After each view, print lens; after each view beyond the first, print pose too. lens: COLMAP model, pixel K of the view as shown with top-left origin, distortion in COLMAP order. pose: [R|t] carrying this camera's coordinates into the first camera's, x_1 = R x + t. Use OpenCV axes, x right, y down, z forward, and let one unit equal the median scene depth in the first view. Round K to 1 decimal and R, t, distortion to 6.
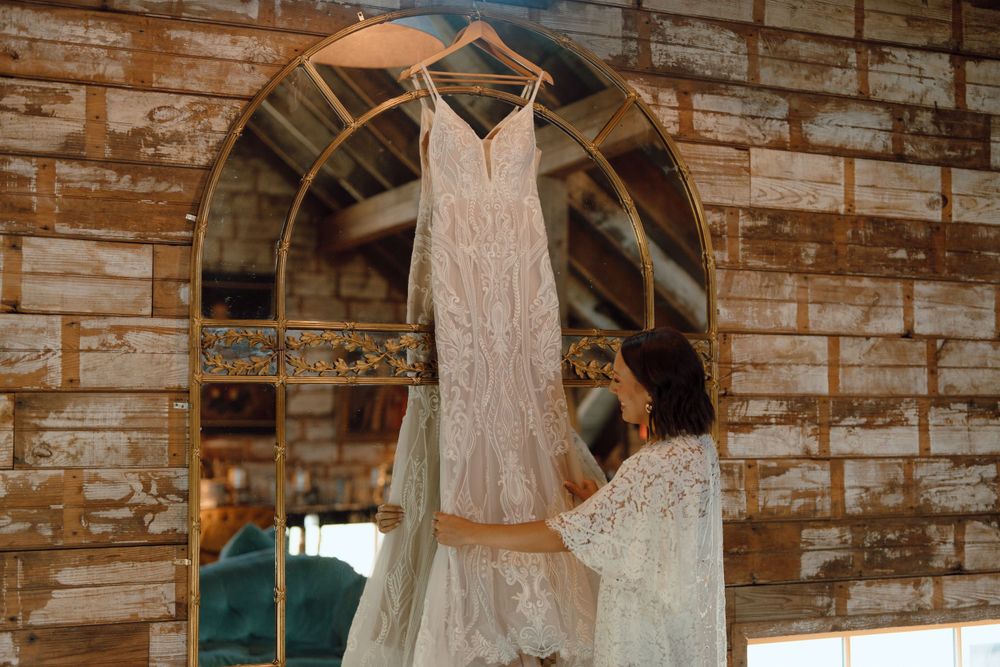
lens RADIAL K [[1396.1, 0, 500.0], [0, 1396.1, 333.5], [0, 0, 1]] dist [0.014955, 0.058519]
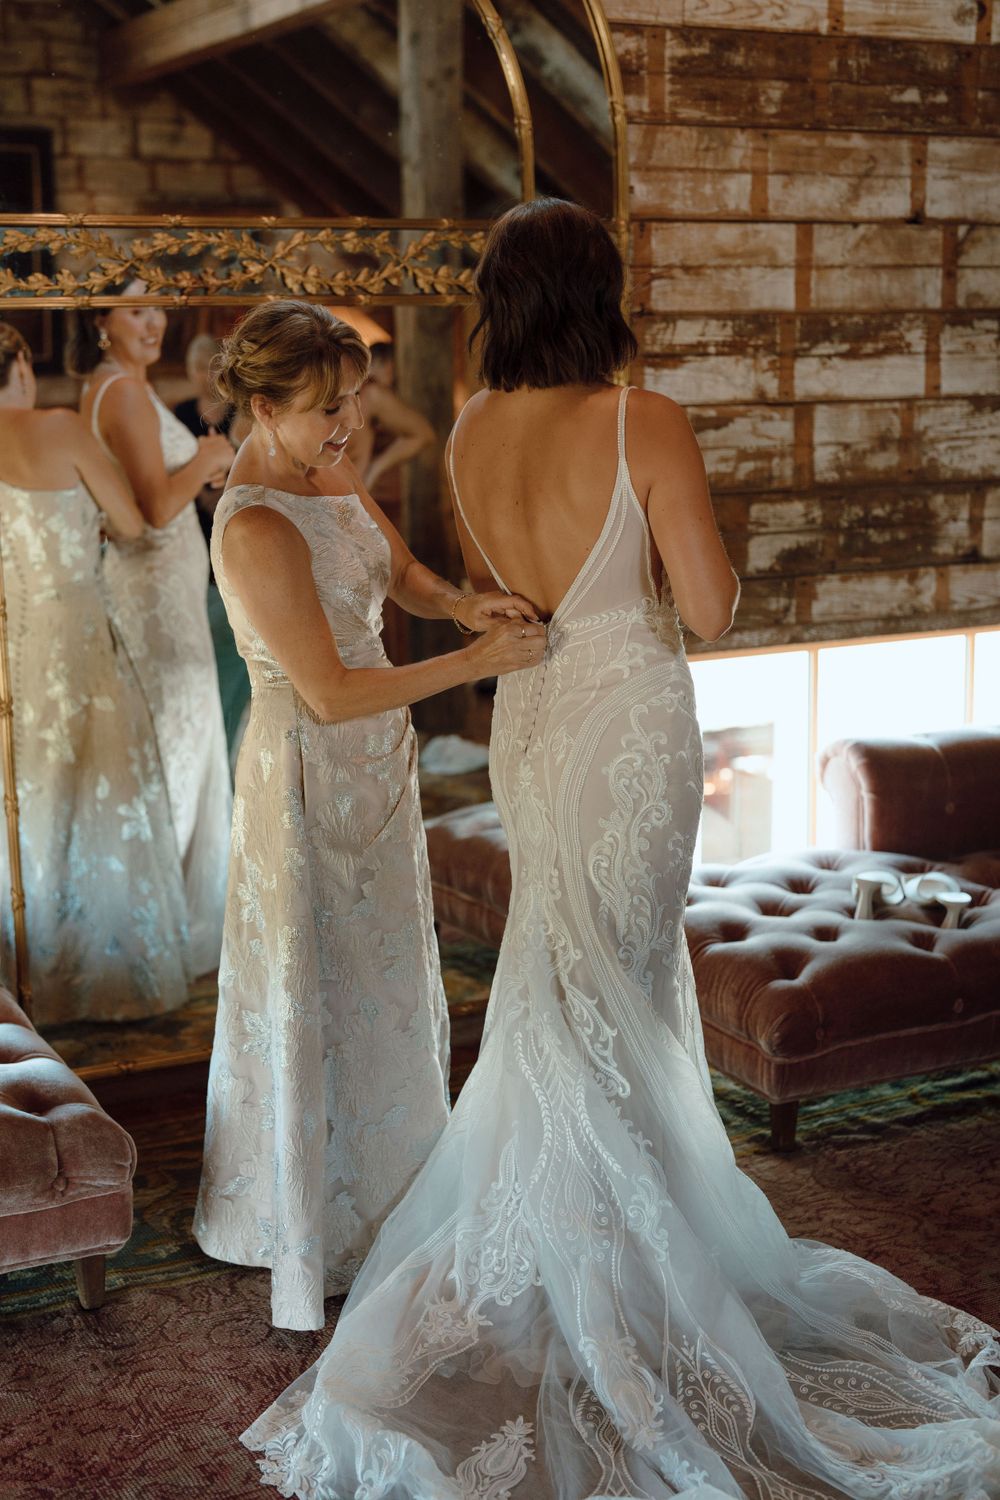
lens RADIAL K [[2094.2, 0, 500.0], [0, 2094.2, 750.0], [0, 0, 1]] dist [0.014955, 0.058519]
pose [[0.999521, -0.017877, 0.025281, 0.058292], [0.010900, 0.967382, 0.253089, -0.010182], [-0.028981, -0.252692, 0.967113, -0.057928]]
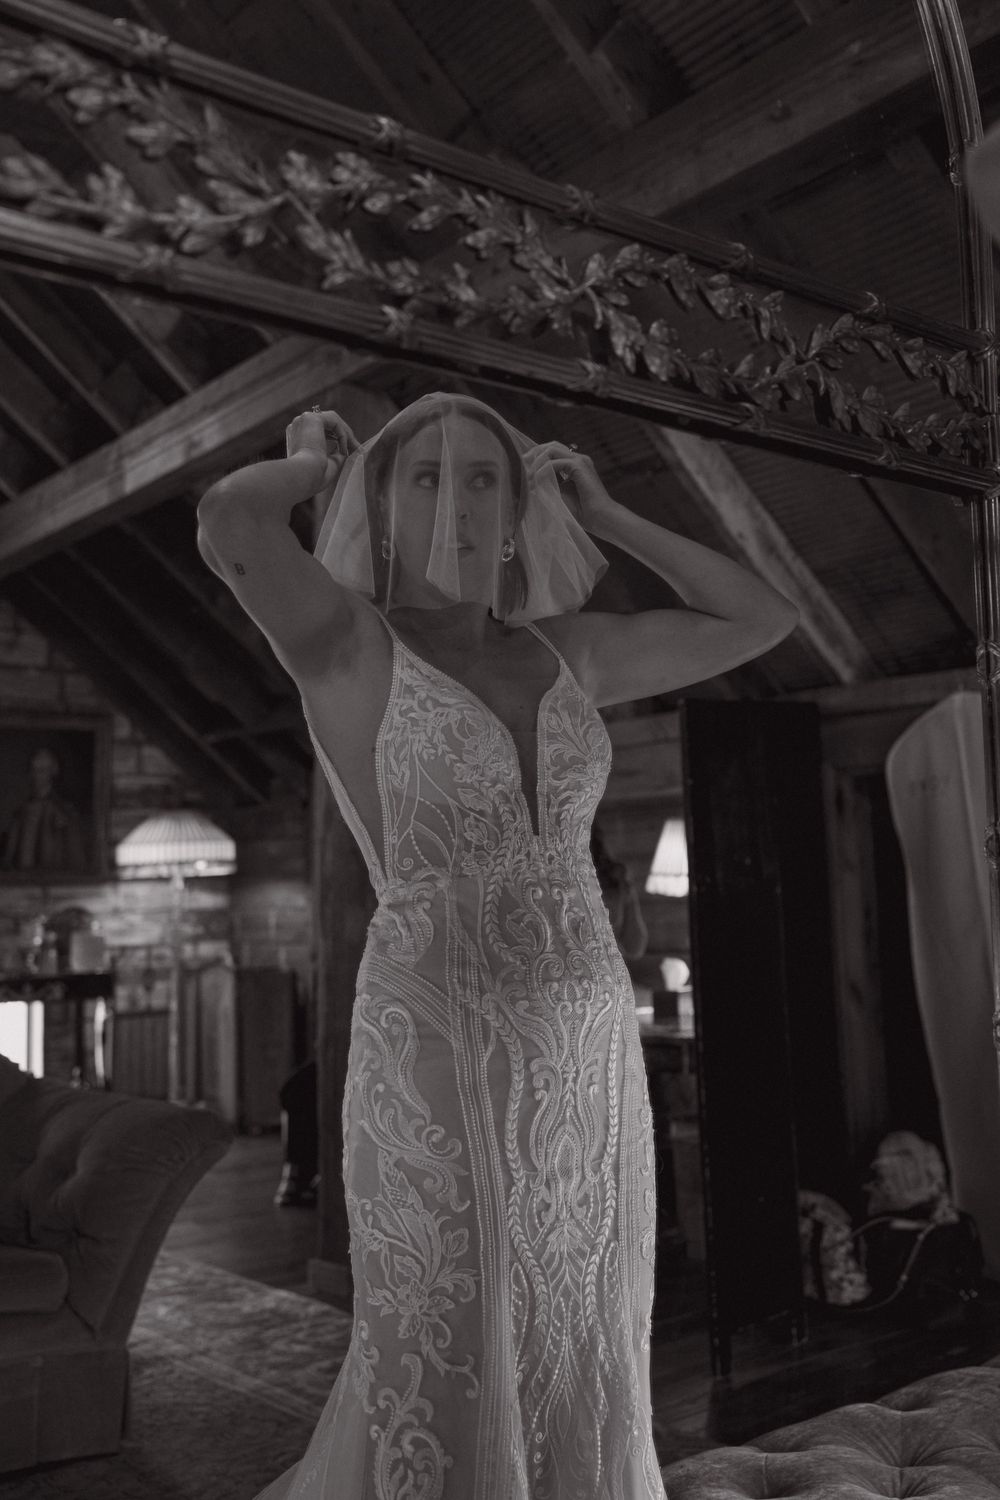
lens RADIAL K [[1533.4, 0, 500.0], [0, 1533.4, 750.0], [0, 0, 1]] dist [0.001144, 0.003007]
pose [[0.974349, 0.006030, 0.224960, -0.088161], [0.002171, 0.999343, -0.036187, 0.105404], [-0.225030, 0.035747, 0.973696, 0.599990]]
